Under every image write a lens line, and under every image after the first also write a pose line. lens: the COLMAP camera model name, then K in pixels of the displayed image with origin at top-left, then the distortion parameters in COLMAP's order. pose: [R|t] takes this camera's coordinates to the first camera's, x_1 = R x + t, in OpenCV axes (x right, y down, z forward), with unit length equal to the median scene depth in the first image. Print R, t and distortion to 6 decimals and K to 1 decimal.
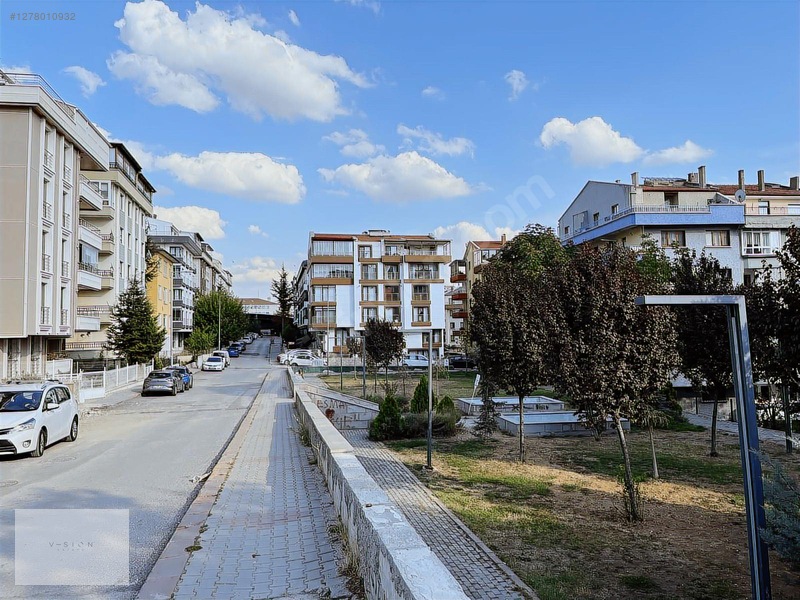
lens RADIAL K [[592.6, 0, 419.0], [0, 592.6, 296.0], [0, 0, 1]] dist [-0.009424, -0.008986]
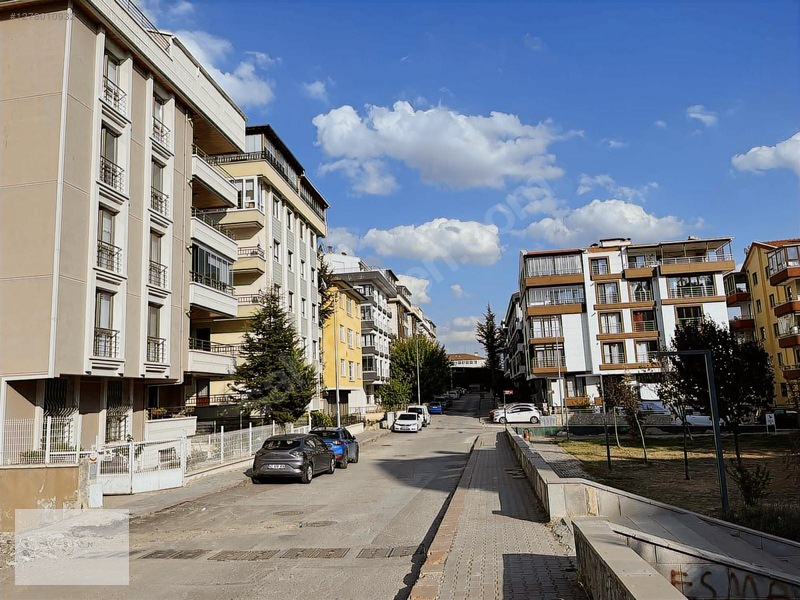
lens RADIAL K [[594.6, 0, 400.0], [0, 594.6, 300.0], [0, 0, 1]] dist [0.067654, -0.087204]
pose [[0.929304, -0.077648, -0.361062, -0.056521], [0.045391, 0.994250, -0.096990, 0.026756], [0.366517, 0.073744, 0.927484, 0.231252]]
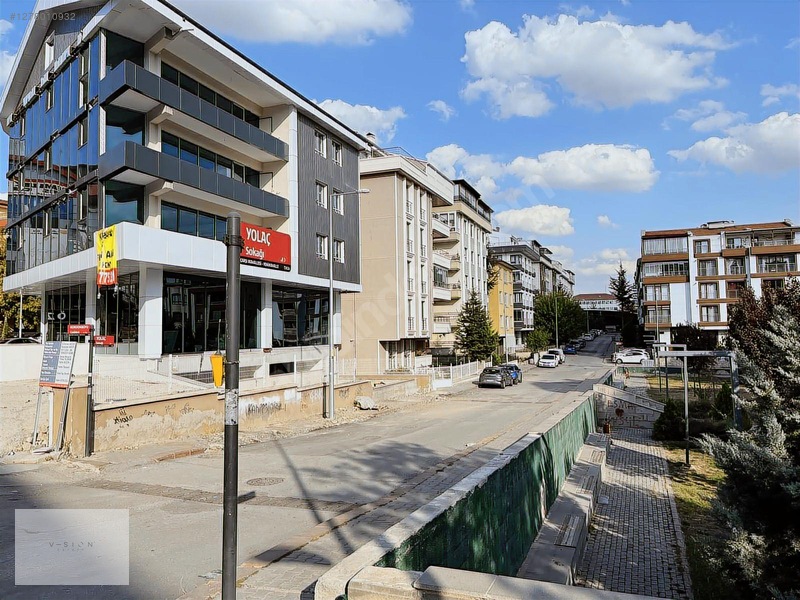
lens RADIAL K [[596.5, 0, 400.0], [0, 596.5, 300.0], [0, 0, 1]] dist [0.000862, 0.001820]
pose [[0.821896, -0.026474, -0.569022, 0.052814], [0.036151, 0.999330, 0.005723, -0.012848], [0.568489, -0.025274, 0.822302, -0.058472]]
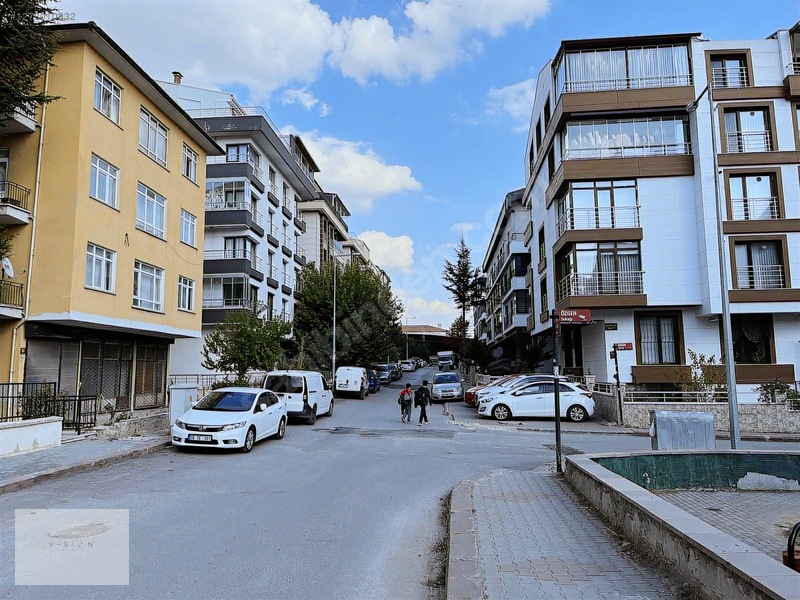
lens RADIAL K [[594.6, 0, 400.0], [0, 594.6, 300.0], [0, 0, 1]] dist [0.067654, -0.087204]
pose [[0.950906, -0.027748, -0.308232, -0.164865], [0.010771, 0.998336, -0.056643, 0.066484], [0.309291, 0.050542, 0.949623, 0.645206]]
